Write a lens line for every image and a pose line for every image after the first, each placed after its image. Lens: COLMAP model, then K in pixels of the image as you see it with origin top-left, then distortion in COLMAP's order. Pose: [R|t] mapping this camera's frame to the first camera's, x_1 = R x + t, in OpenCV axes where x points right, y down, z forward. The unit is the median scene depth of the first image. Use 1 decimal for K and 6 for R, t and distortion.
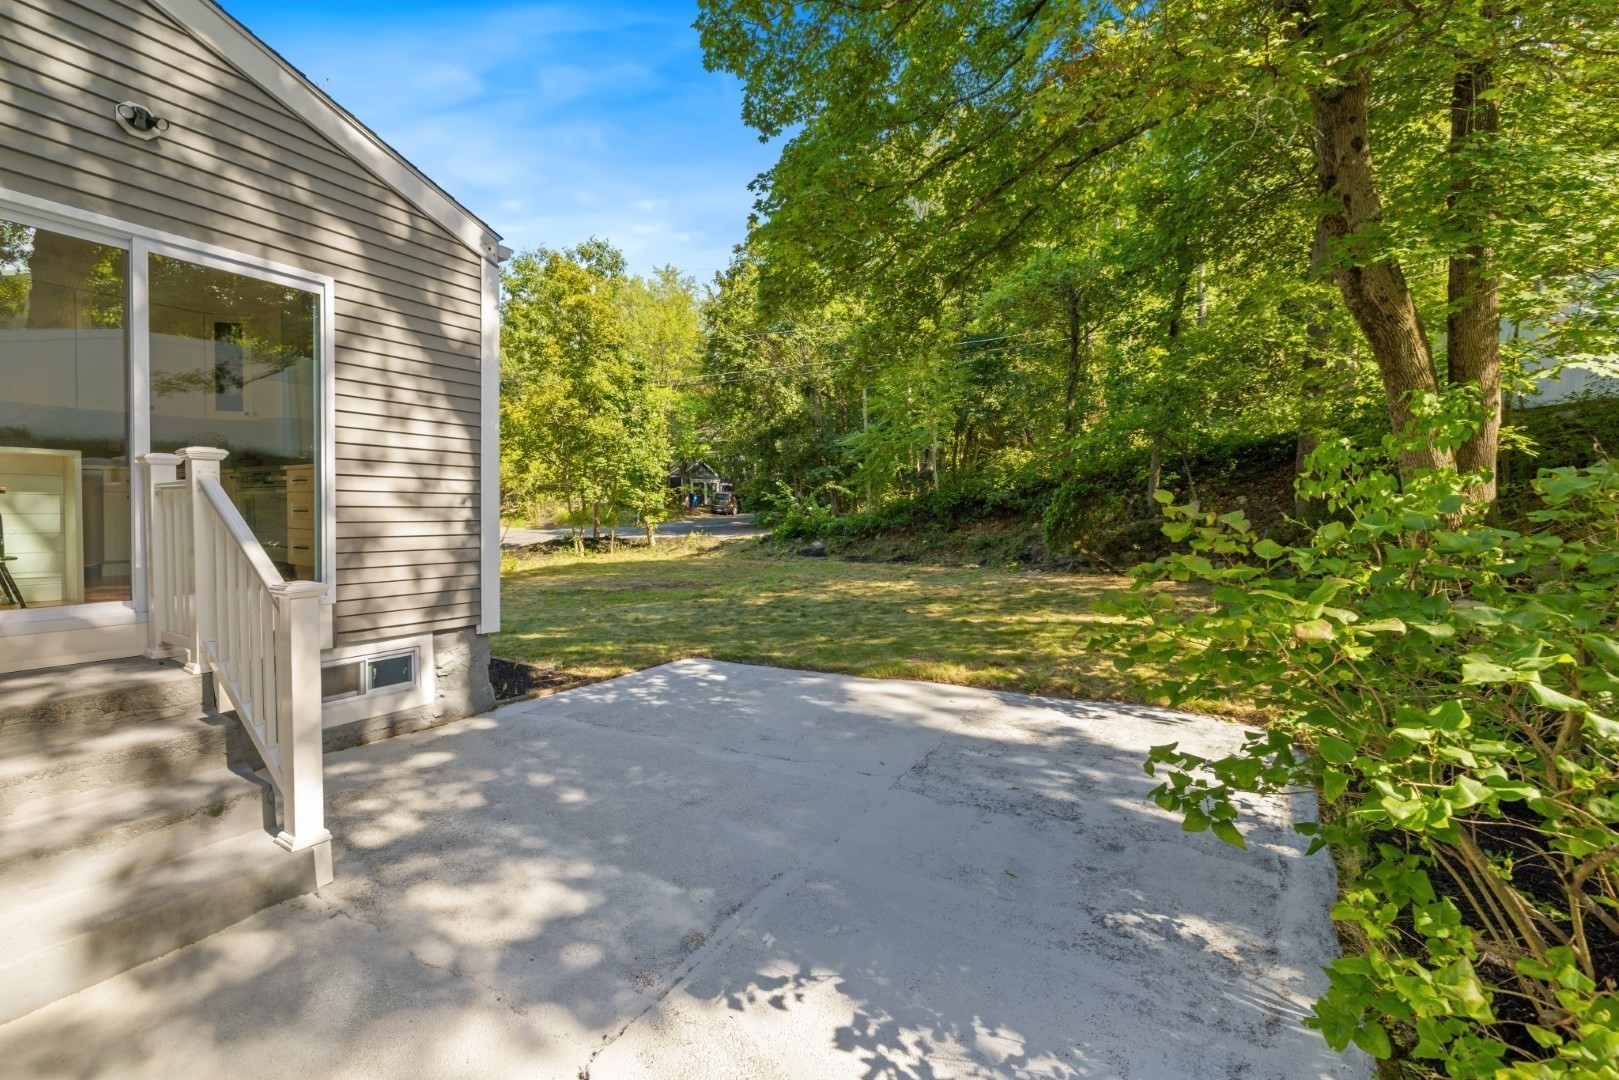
lens RADIAL K [[655.8, 0, 804.9], [0, 655.8, 522.3], [0, 0, 1]] dist [-0.000453, -0.000034]
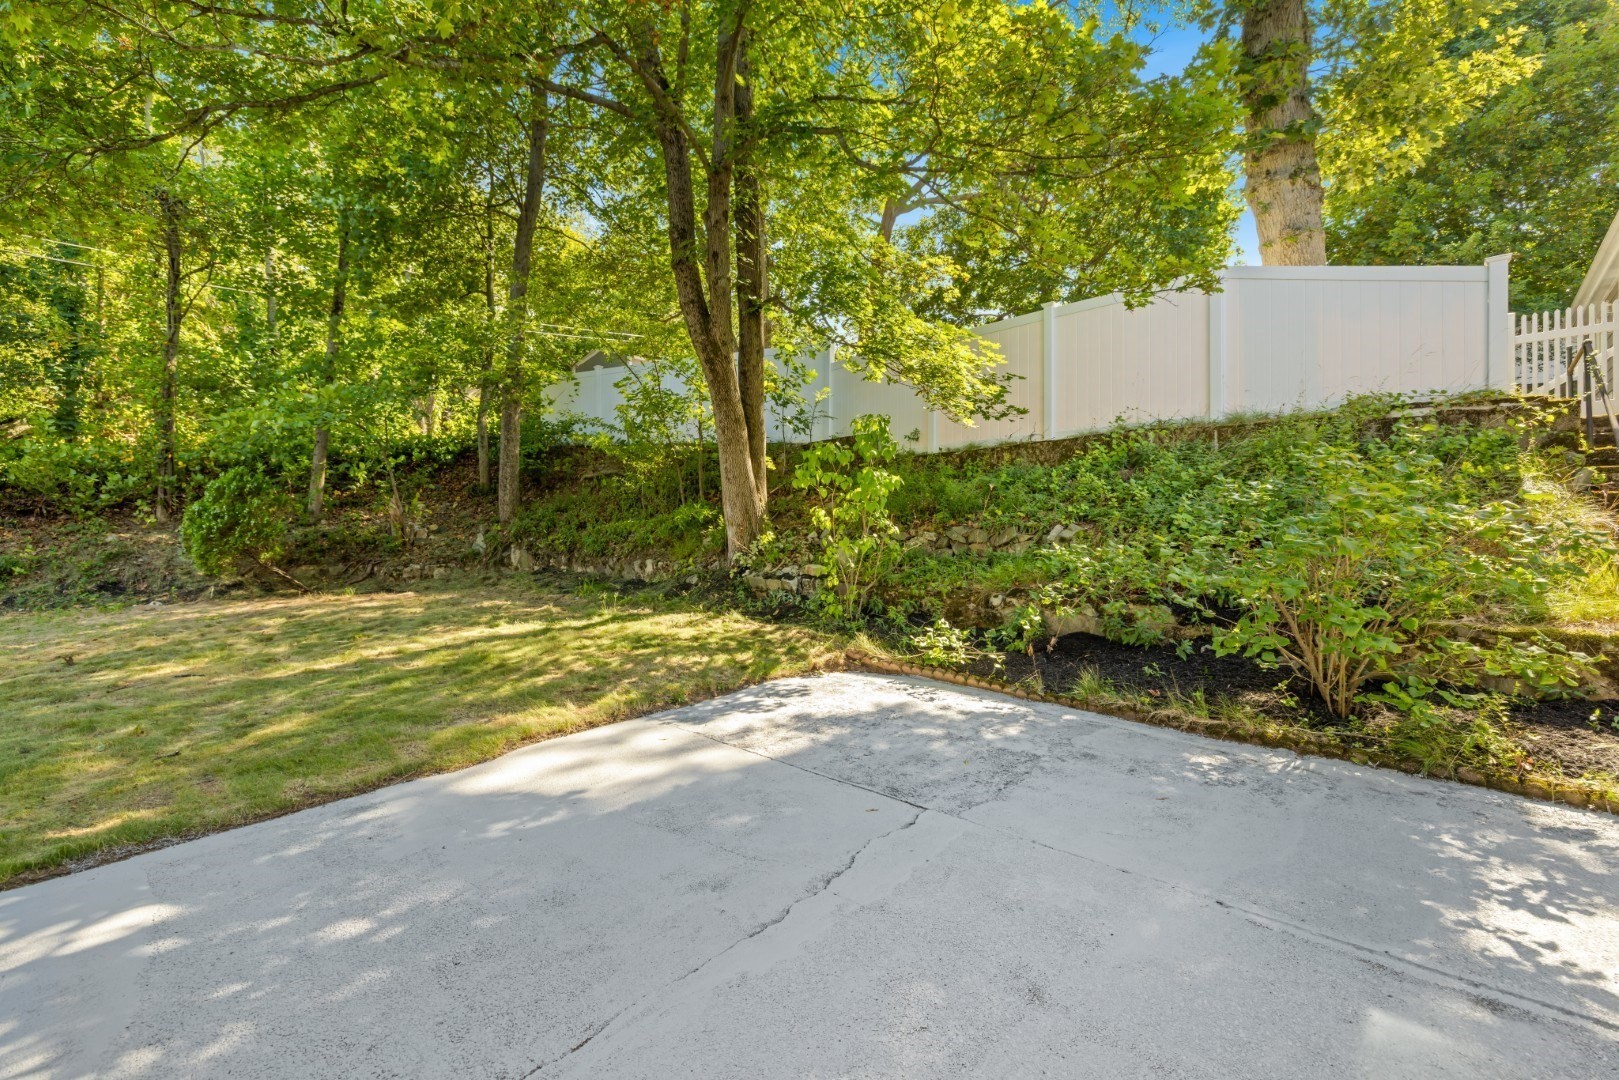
lens RADIAL K [[655.8, 0, 804.9], [0, 655.8, 522.3], [0, 0, 1]] dist [-0.000453, -0.000034]
pose [[0.254054, 0.006338, 0.967169, -0.699574], [0.020663, 0.999715, -0.011979, 0.063587], [-0.966969, 0.023028, 0.253851, 1.015539]]
